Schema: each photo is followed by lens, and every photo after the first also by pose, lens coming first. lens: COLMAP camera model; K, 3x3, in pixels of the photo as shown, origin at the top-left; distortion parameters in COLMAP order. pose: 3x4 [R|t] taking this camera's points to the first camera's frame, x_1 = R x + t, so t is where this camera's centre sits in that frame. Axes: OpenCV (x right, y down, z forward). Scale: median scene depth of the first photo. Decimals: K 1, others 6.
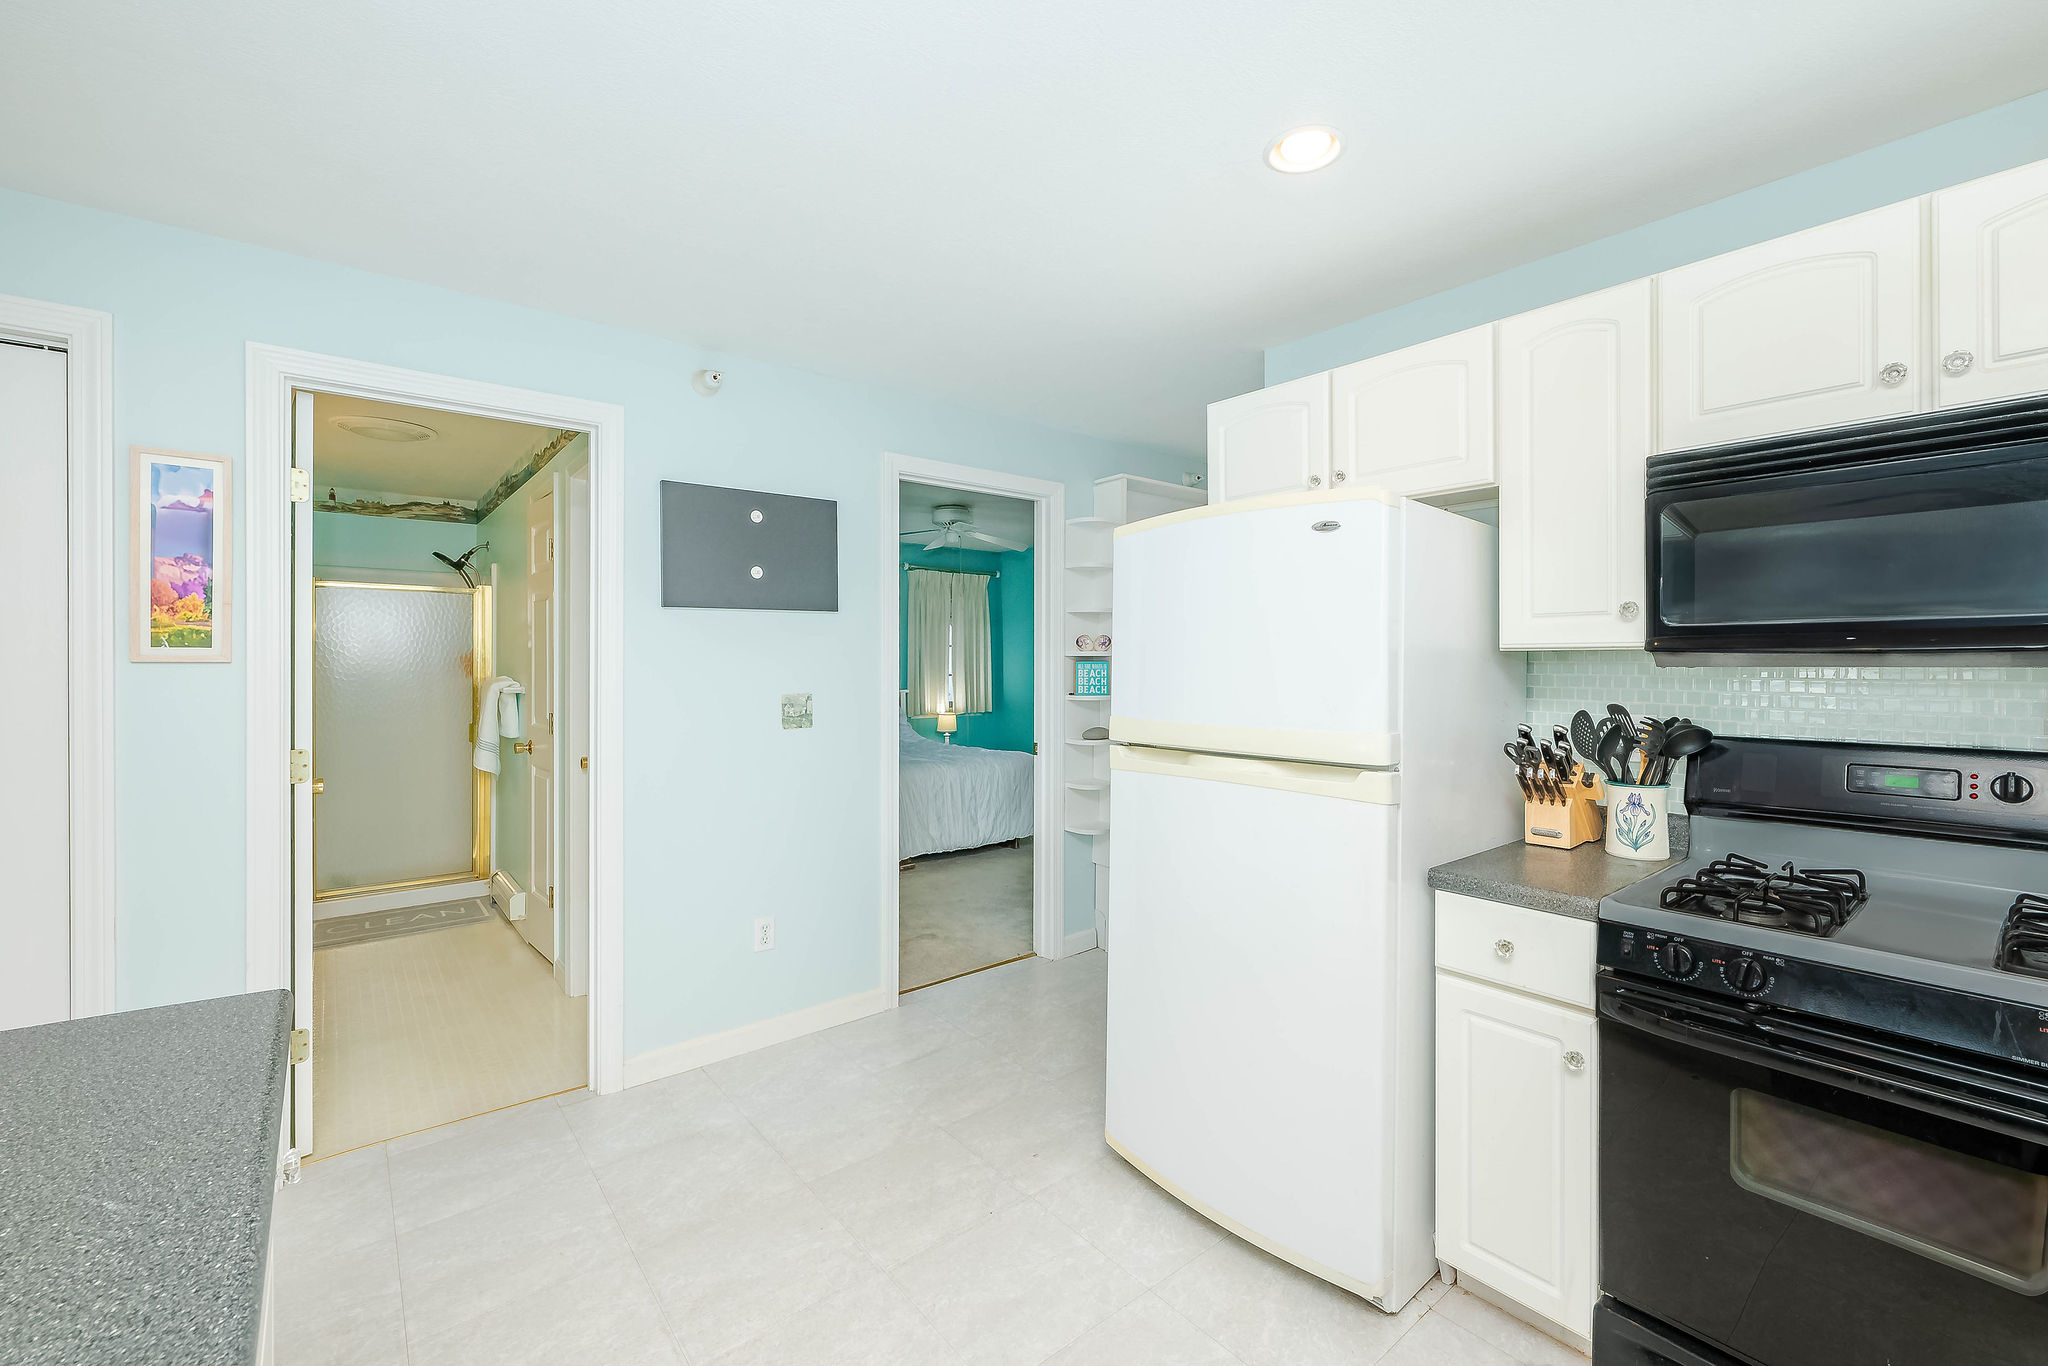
lens RADIAL K [[861.2, 0, 1045.1], [0, 861.2, 655.0], [0, 0, 1]] dist [-0.004158, -0.000206]
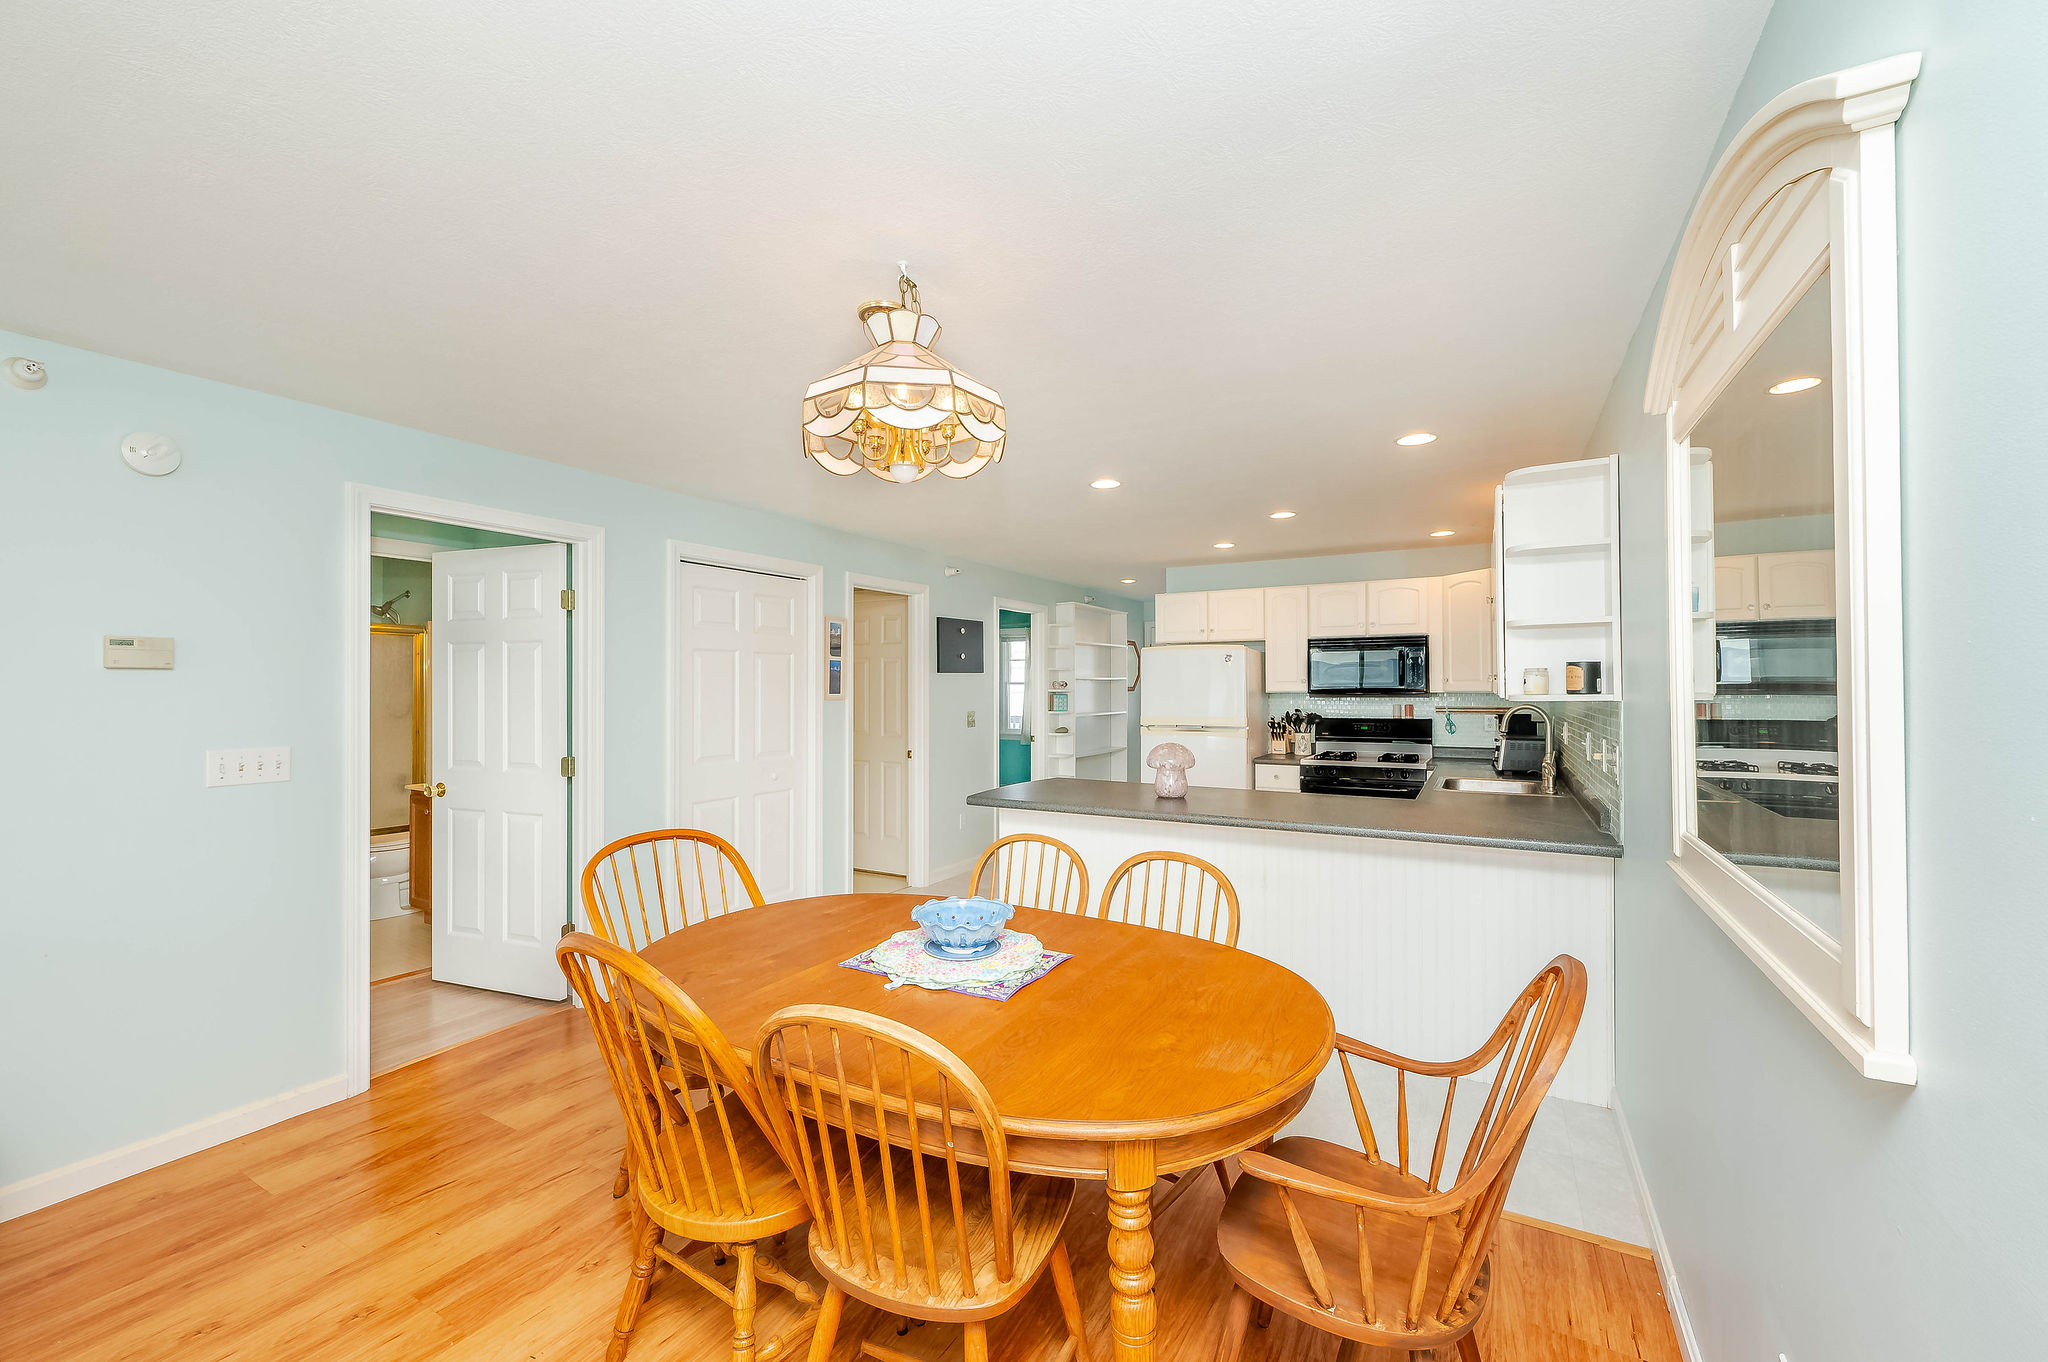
lens RADIAL K [[832.3, 0, 1003.8], [0, 832.3, 670.9], [0, 0, 1]] dist [-0.003696, 0.000034]
pose [[0.939569, 0.004853, 0.342325, -1.492574], [-0.000981, 0.999934, -0.011483, -0.051859], [-0.342358, 0.010453, 0.939511, -1.624073]]
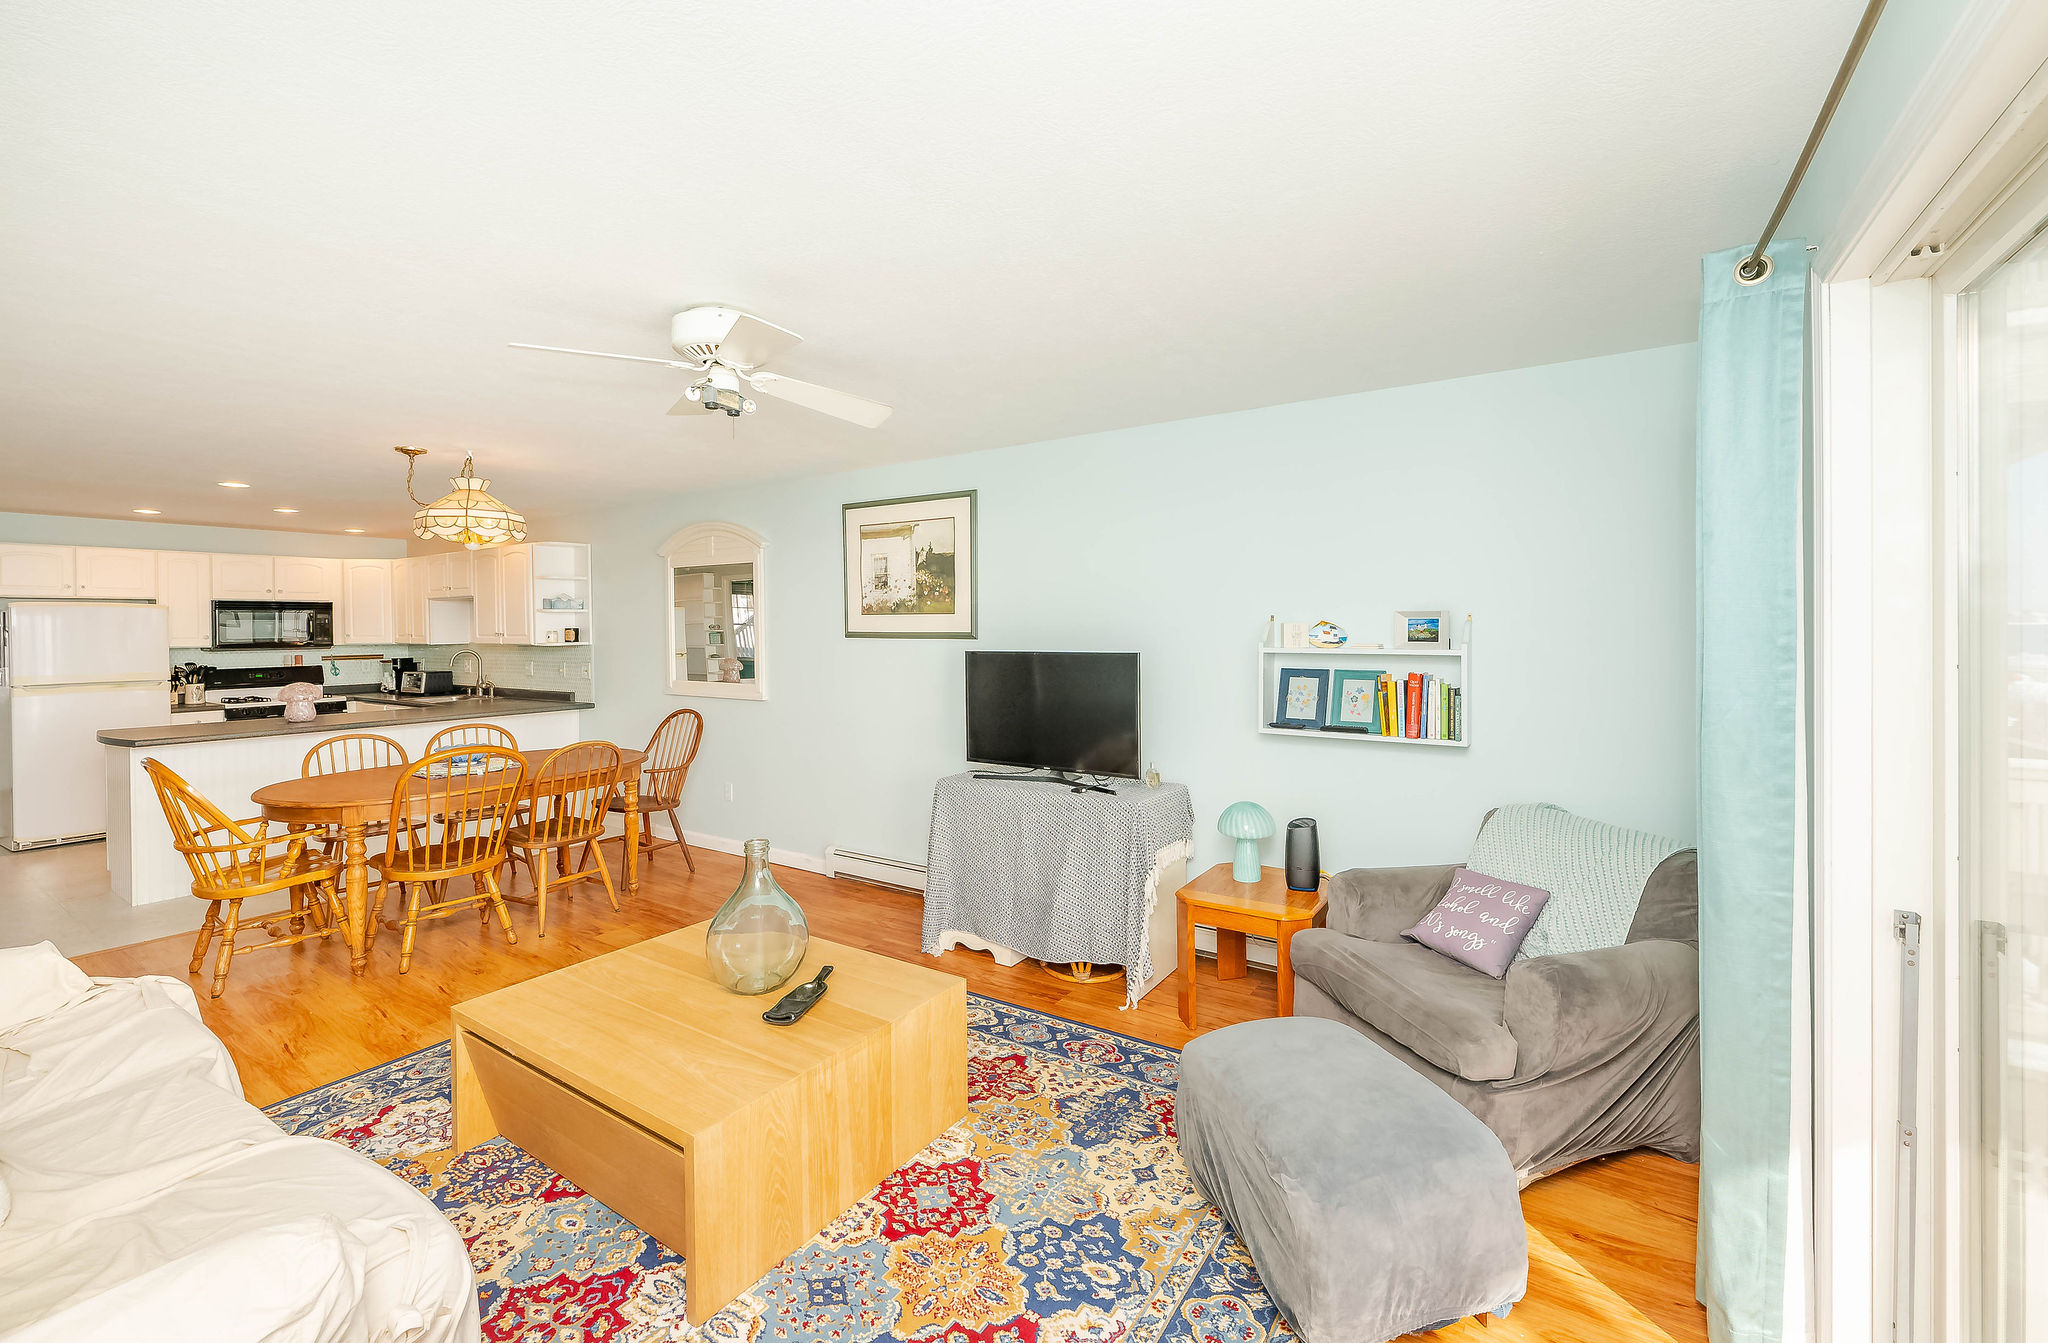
lens RADIAL K [[832.3, 0, 1053.7], [0, 832.3, 633.0], [0, 0, 1]] dist [-0.003696, 0.000034]
pose [[-0.296440, -0.002058, 0.955049, -3.793251], [0.003073, 0.999990, 0.003109, -0.070026], [-0.955047, 0.003856, -0.296431, -1.466821]]
